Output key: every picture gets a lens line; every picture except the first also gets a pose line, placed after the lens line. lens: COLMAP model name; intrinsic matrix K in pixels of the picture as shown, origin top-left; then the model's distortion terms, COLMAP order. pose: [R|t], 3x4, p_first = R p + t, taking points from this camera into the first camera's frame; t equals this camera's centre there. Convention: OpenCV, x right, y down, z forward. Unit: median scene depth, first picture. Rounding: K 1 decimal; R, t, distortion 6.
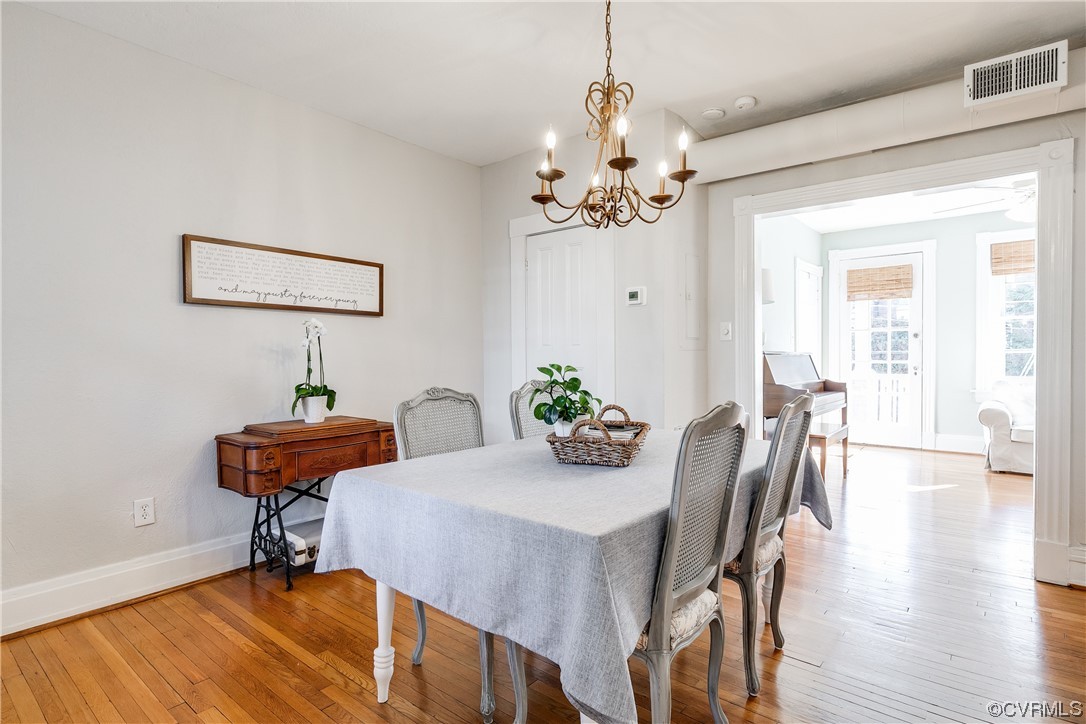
lens RADIAL K [[575.3, 0, 543.0], [0, 575.3, 362.0], [0, 0, 1]] dist [-0.000140, -0.000104]
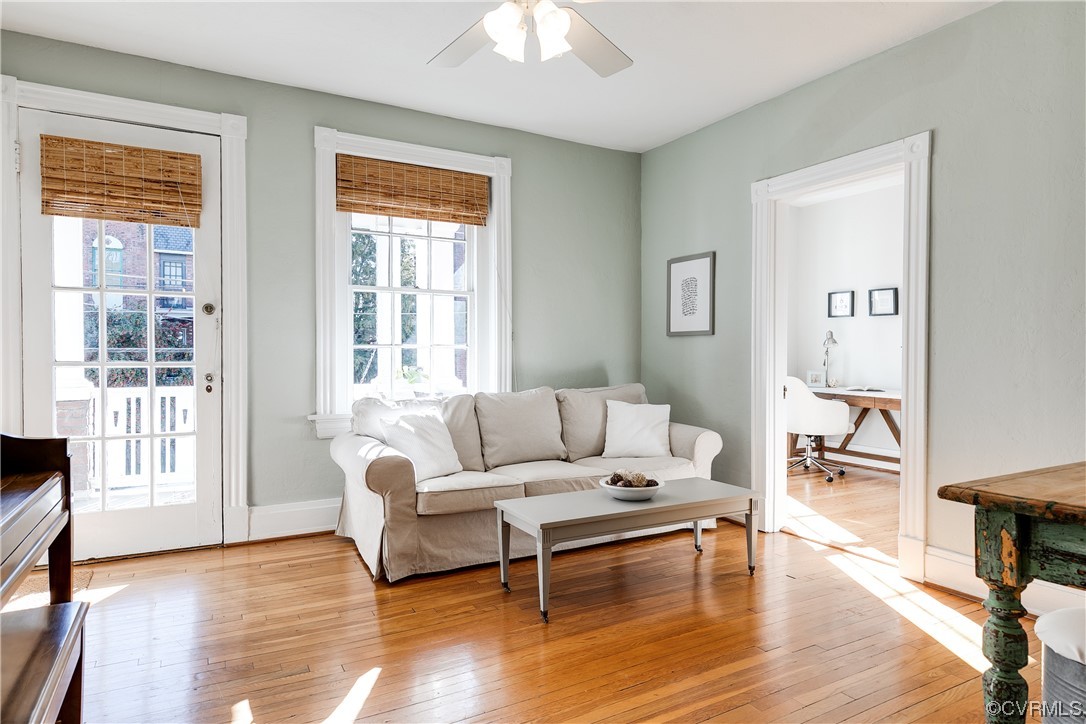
lens RADIAL K [[616.8, 0, 543.0], [0, 616.8, 362.0], [0, 0, 1]] dist [0.003516, 0.000432]
pose [[0.358635, -0.005063, 0.933464, 0.270999], [0.007321, 0.999970, 0.002611, -0.001483], [-0.933449, 0.005898, 0.358662, 0.559902]]
